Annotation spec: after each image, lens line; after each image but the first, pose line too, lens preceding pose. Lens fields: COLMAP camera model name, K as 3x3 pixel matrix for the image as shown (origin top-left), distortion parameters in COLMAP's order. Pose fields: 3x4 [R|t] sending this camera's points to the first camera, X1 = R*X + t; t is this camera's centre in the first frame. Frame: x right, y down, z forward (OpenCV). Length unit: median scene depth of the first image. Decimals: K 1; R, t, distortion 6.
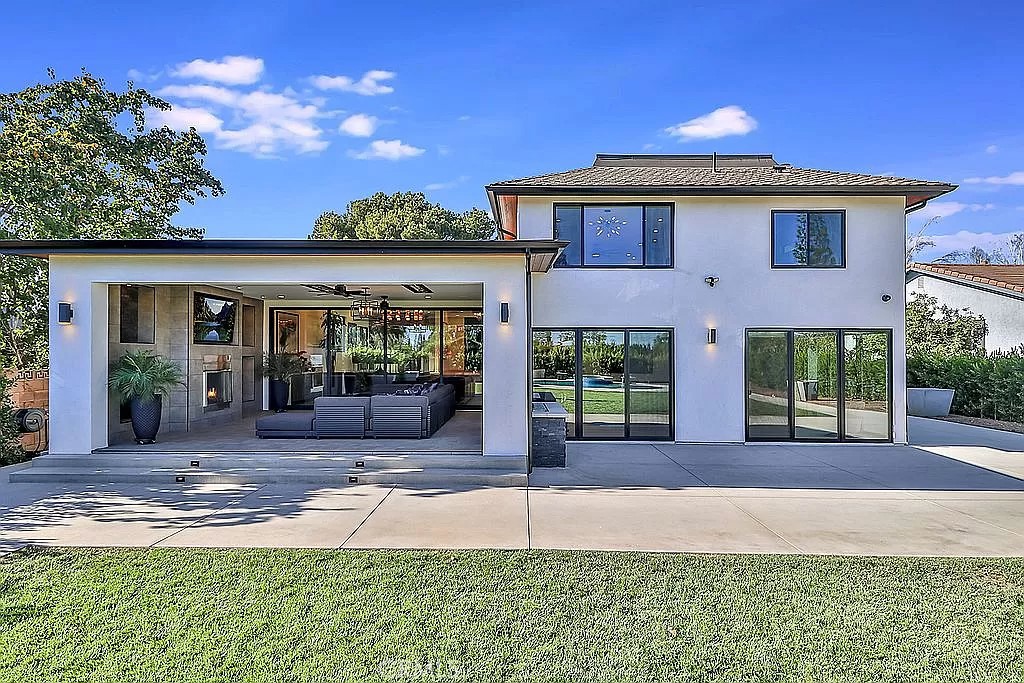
lens RADIAL K [[563.6, 0, 512.0], [0, 563.6, 341.5], [0, 0, 1]] dist [-0.000526, -0.001828]
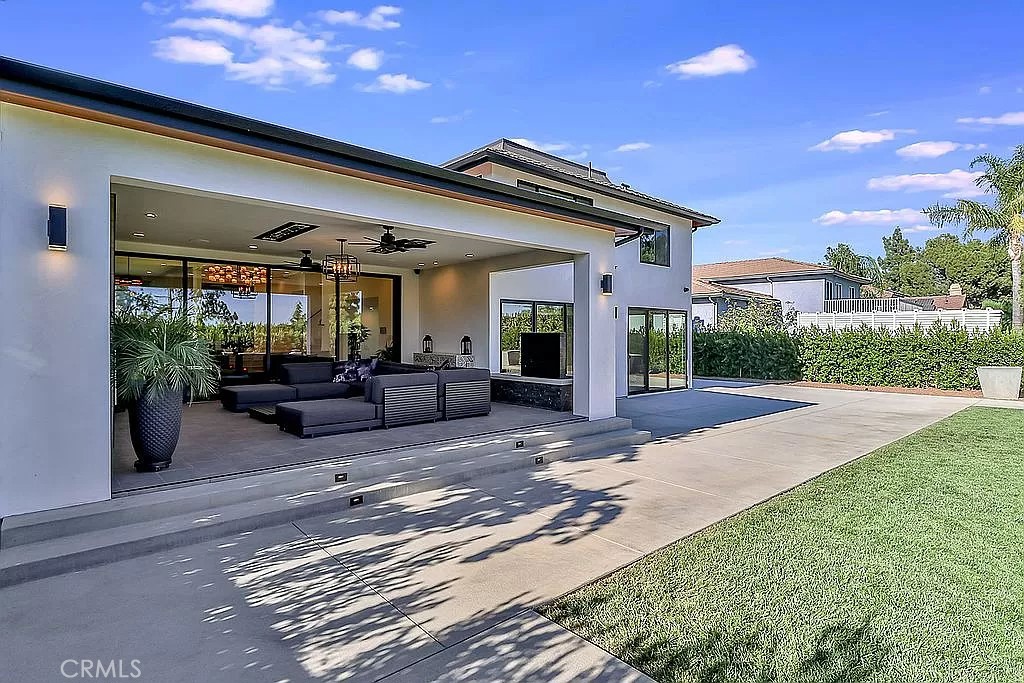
lens RADIAL K [[537.8, 0, 512.0], [0, 537.8, 341.5], [0, 0, 1]] dist [0.000448, -0.000100]
pose [[0.731812, -0.007319, 0.681468, -1.011277], [-0.014851, 0.999534, 0.026683, 0.039506], [-0.681345, -0.029647, 0.731362, 0.463659]]
